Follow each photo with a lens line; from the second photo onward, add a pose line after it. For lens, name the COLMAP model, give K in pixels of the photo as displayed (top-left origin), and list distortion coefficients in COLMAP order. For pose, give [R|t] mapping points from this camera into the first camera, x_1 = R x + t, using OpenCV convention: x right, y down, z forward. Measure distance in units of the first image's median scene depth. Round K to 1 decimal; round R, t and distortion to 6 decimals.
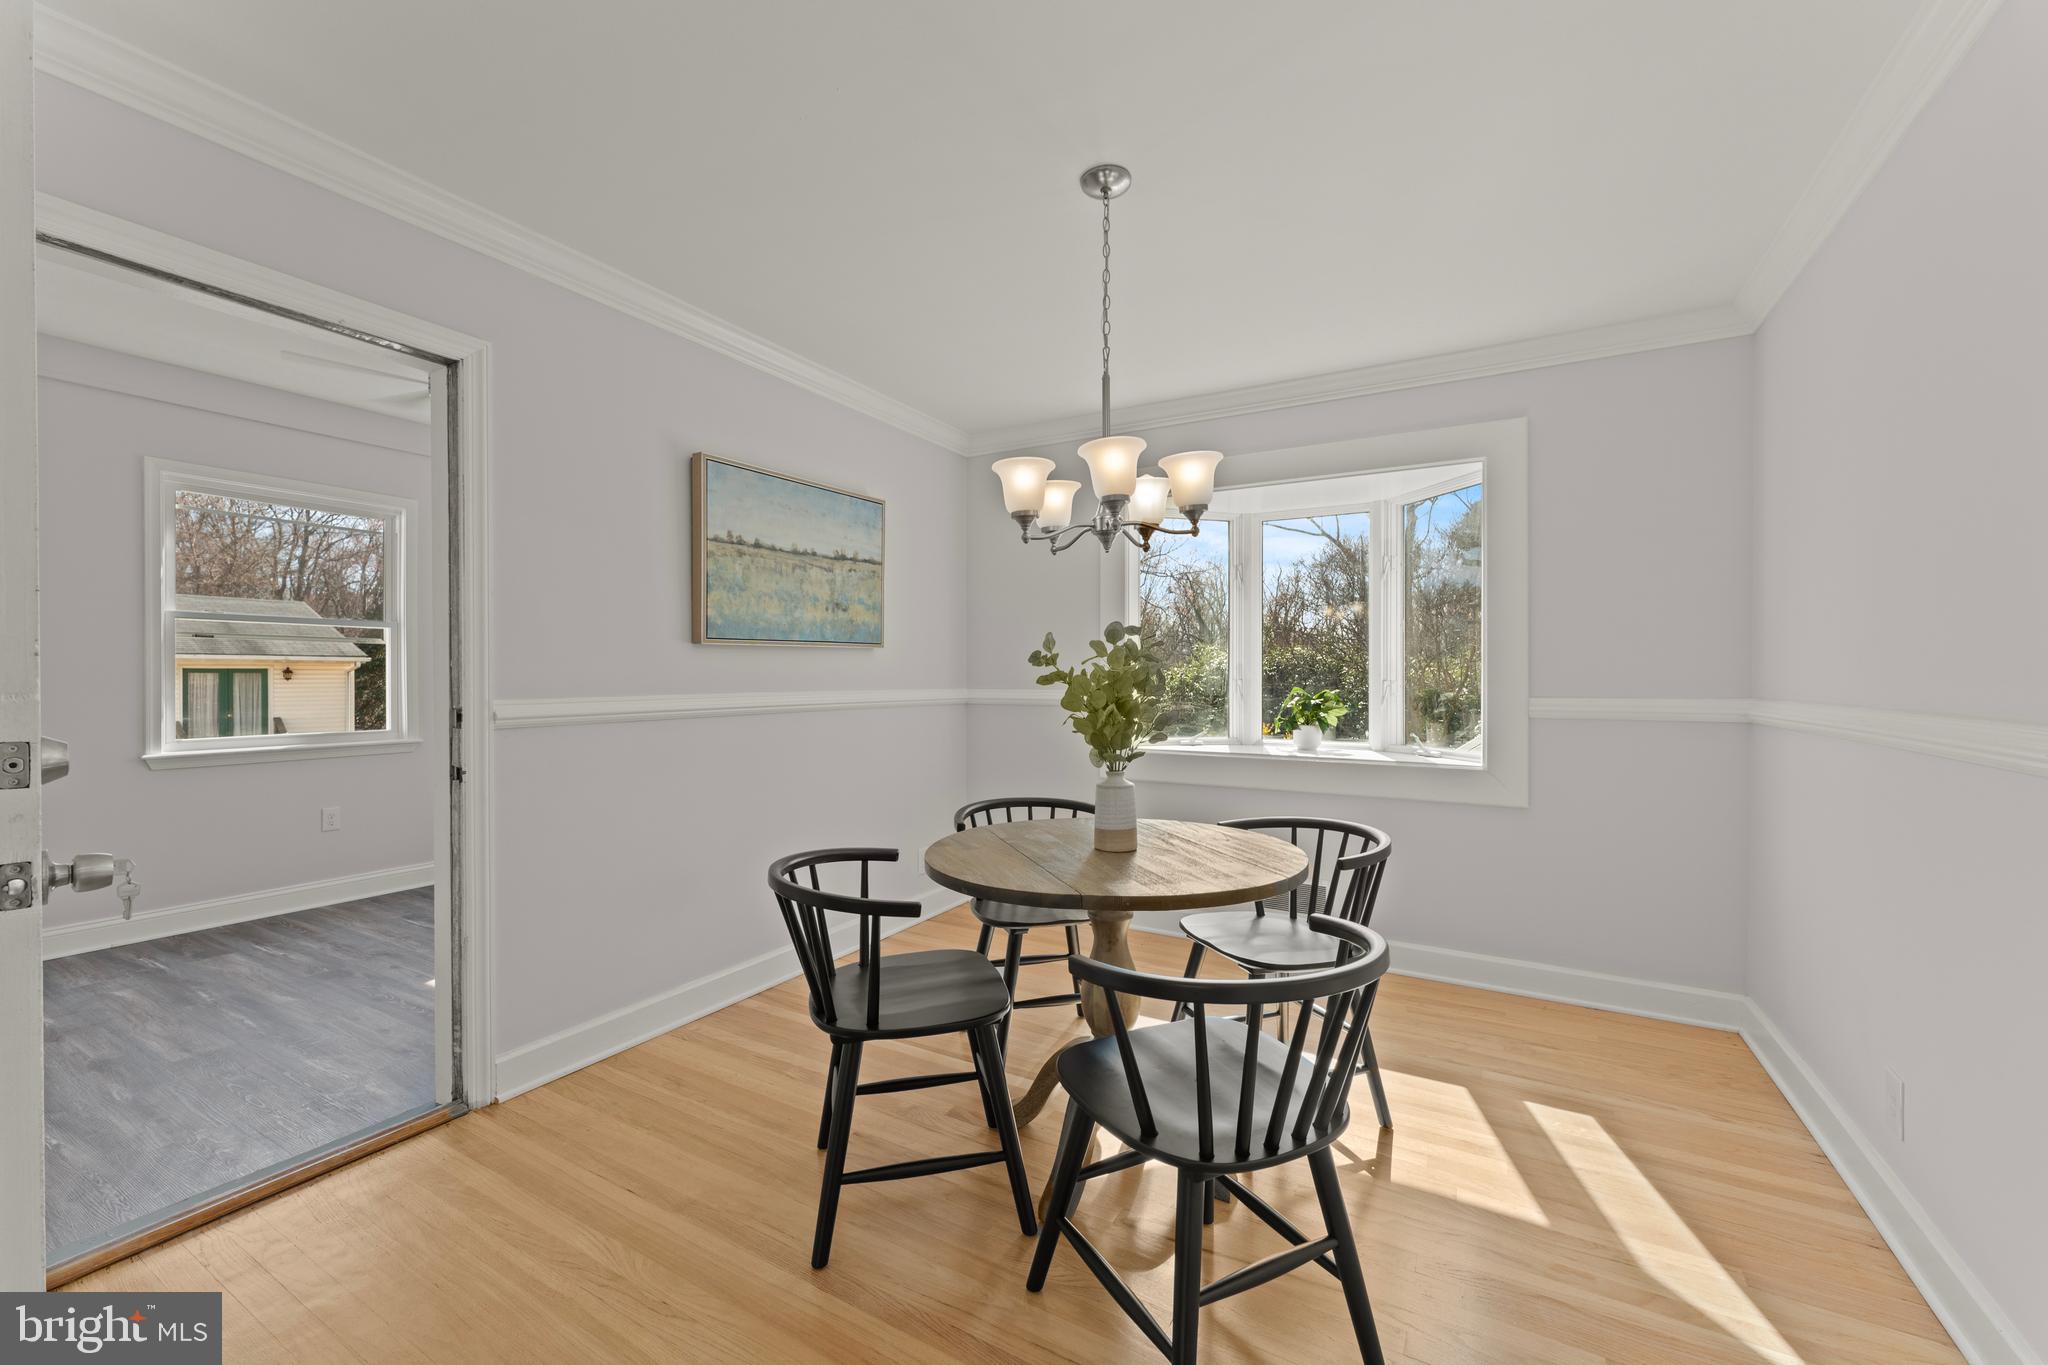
lens RADIAL K [[847.2, 0, 1036.1], [0, 847.2, 678.8], [0, 0, 1]] dist [0.000946, -0.000001]
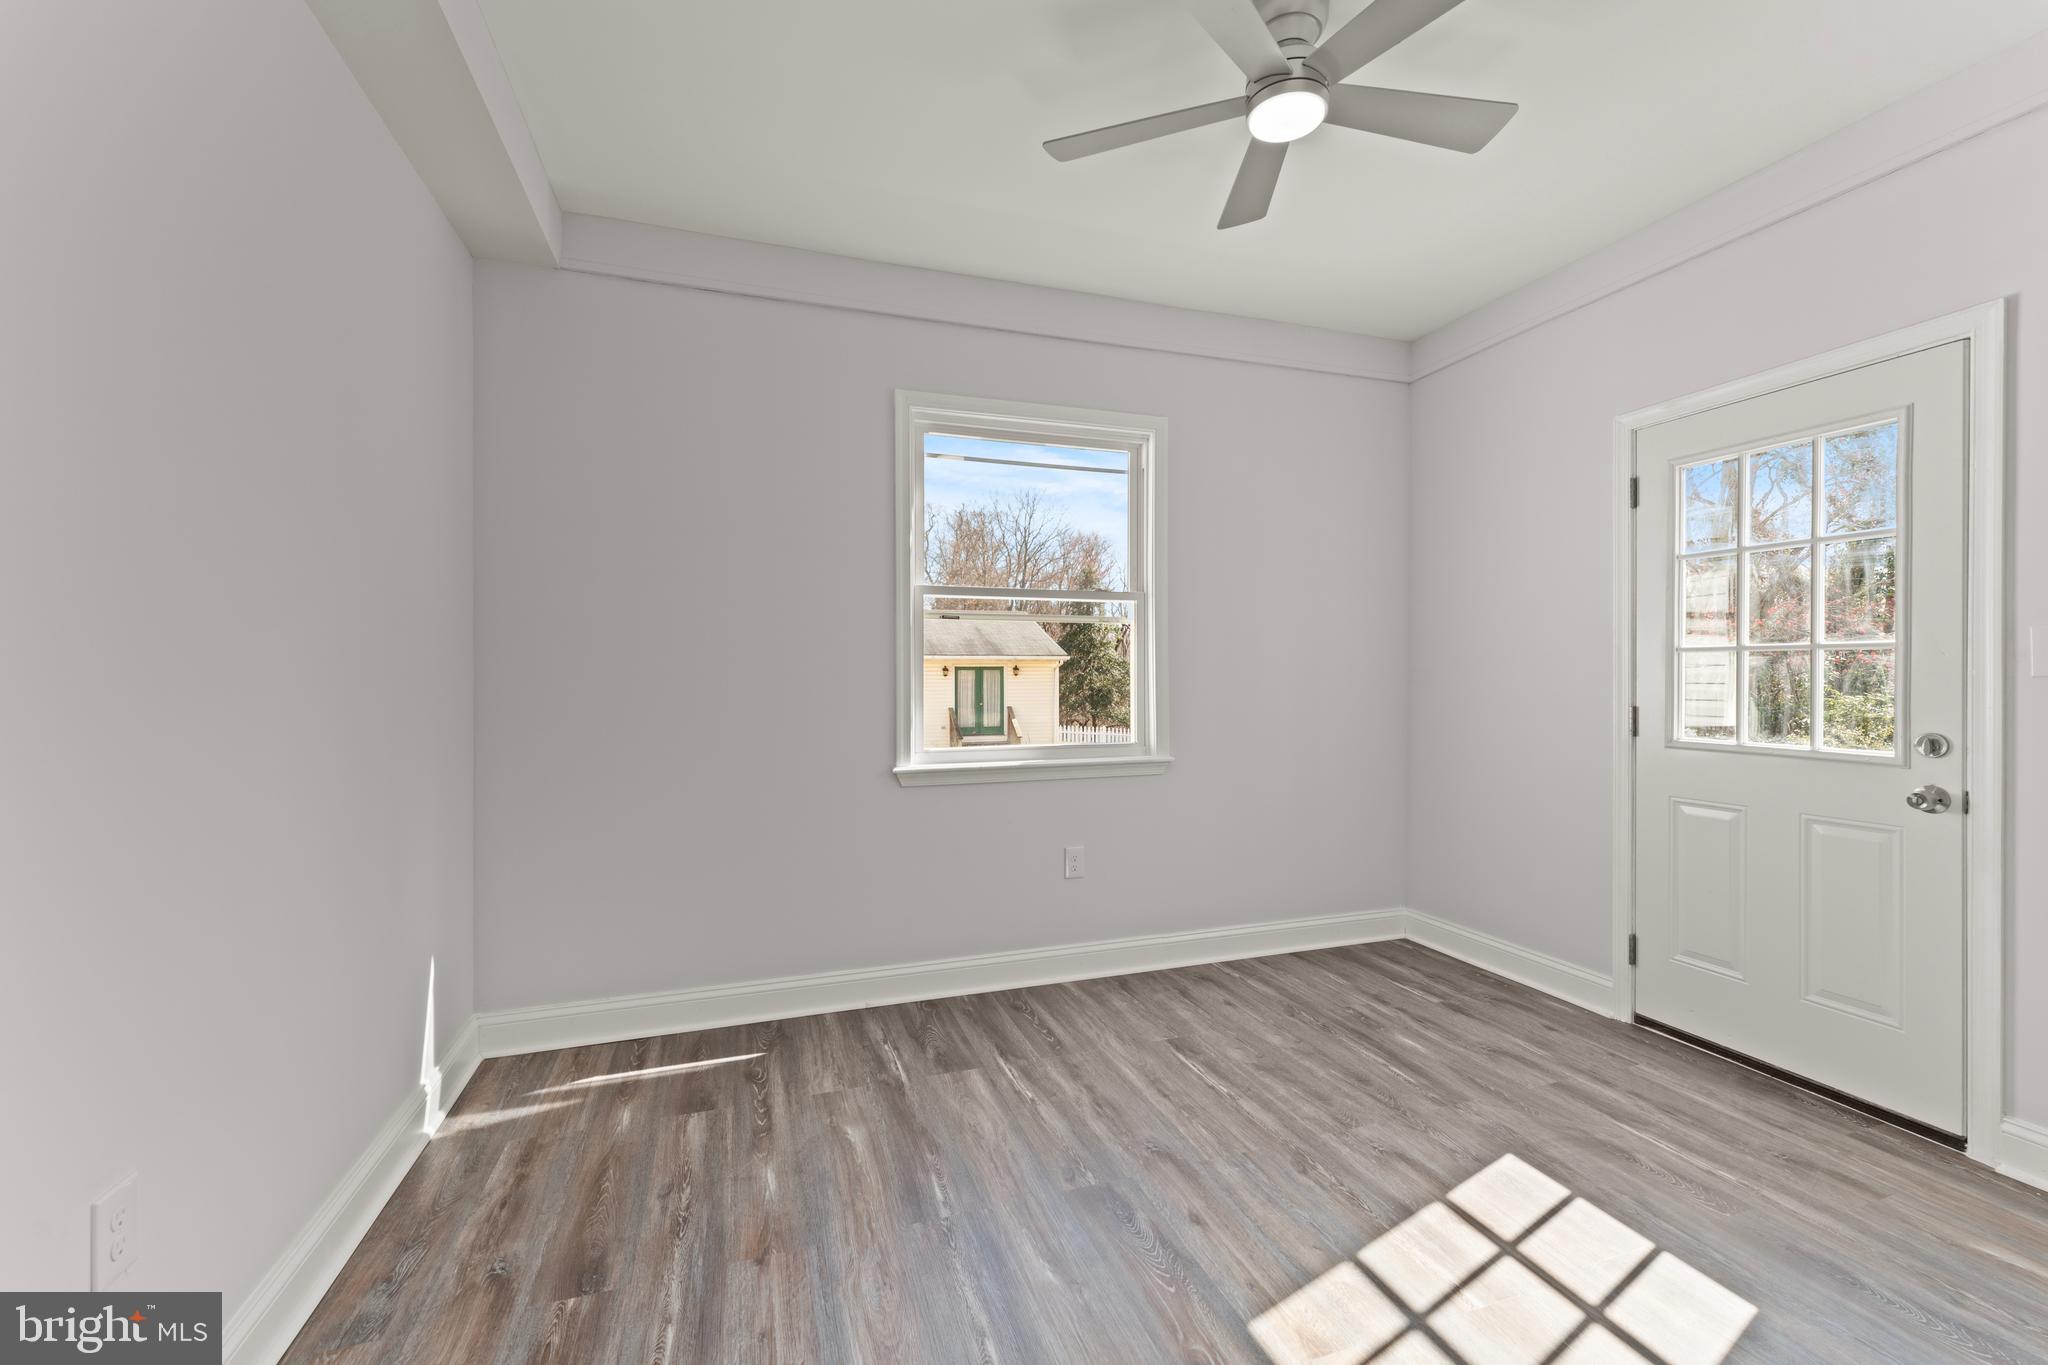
lens RADIAL K [[829.7, 0, 1013.6], [0, 829.7, 675.0], [0, 0, 1]] dist [0.000663, 0.000246]
pose [[0.749799, -0.000610, -0.661665, -0.390752], [0.000873, 1.000000, 0.000067, 0.003225], [0.661665, -0.000628, 0.749799, 0.421352]]
